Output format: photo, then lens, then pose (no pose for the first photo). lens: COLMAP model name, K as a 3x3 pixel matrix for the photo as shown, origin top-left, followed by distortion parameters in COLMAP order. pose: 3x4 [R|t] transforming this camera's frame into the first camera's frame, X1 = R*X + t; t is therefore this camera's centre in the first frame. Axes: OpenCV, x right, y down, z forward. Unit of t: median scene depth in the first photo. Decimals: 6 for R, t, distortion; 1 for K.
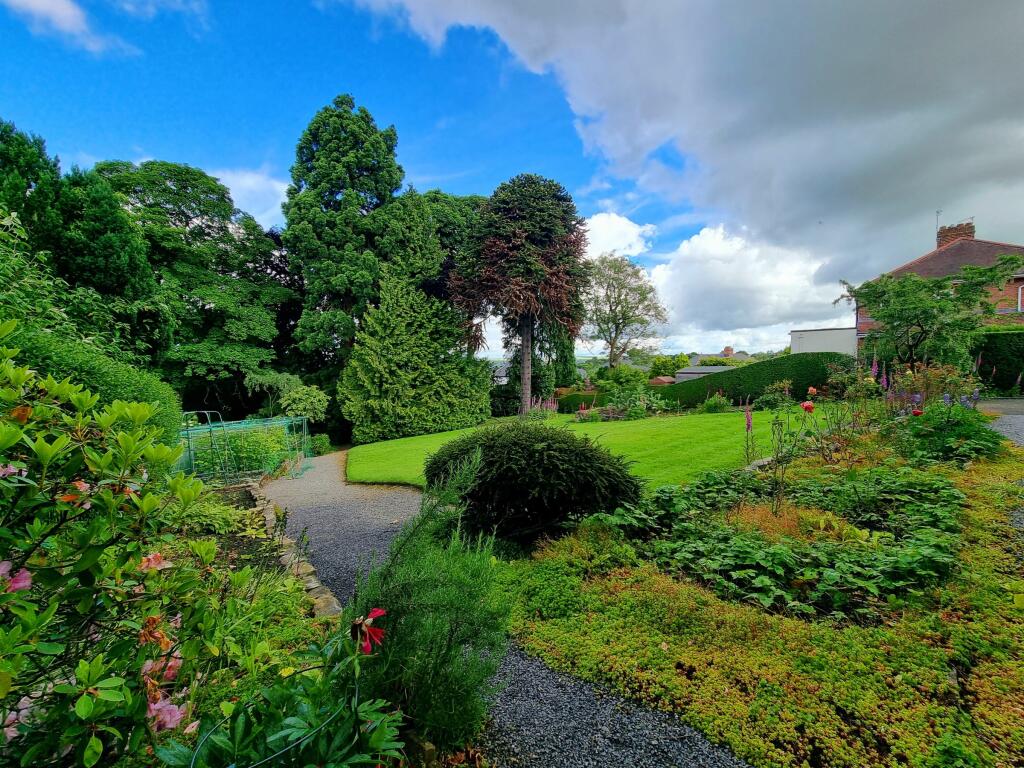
lens RADIAL K [[419.2, 0, 504.7], [0, 419.2, 393.1], [0, 0, 1]] dist [-0.004617, 0.000047]
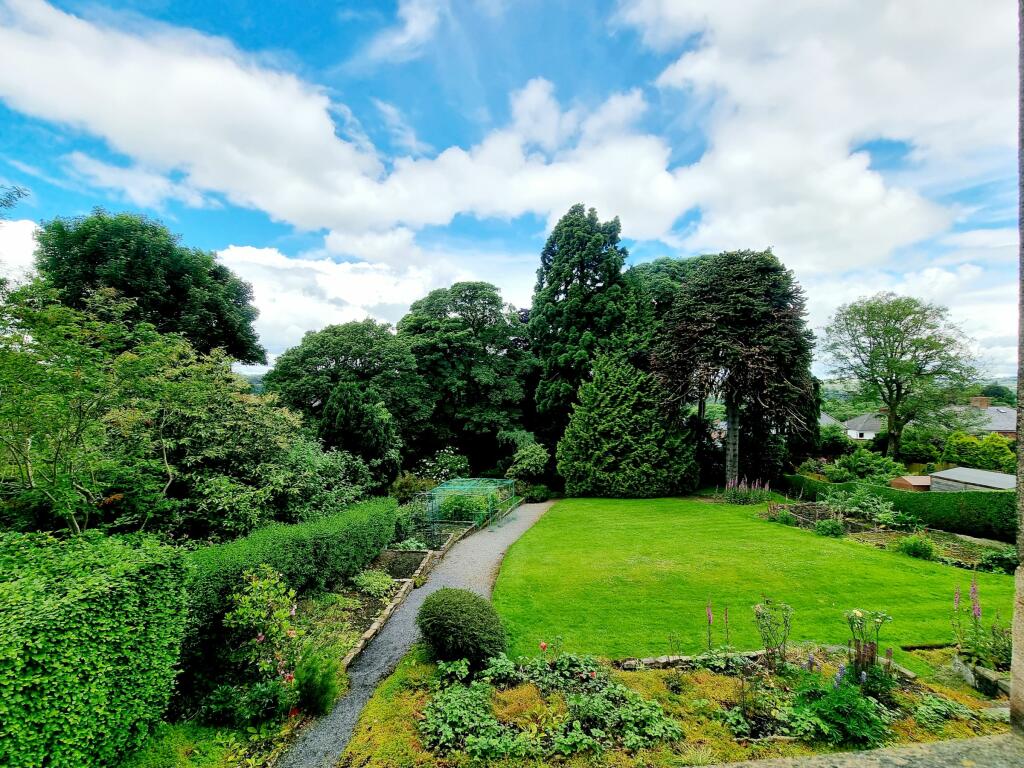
lens RADIAL K [[419.2, 0, 502.8], [0, 419.2, 383.2], [0, 0, 1]] dist [-0.004617, 0.000047]
pose [[0.783446, 0.011081, -0.621361, 0.238411], [-0.045822, 0.998149, -0.039976, -0.142376], [0.619769, 0.059791, 0.782504, -0.074614]]
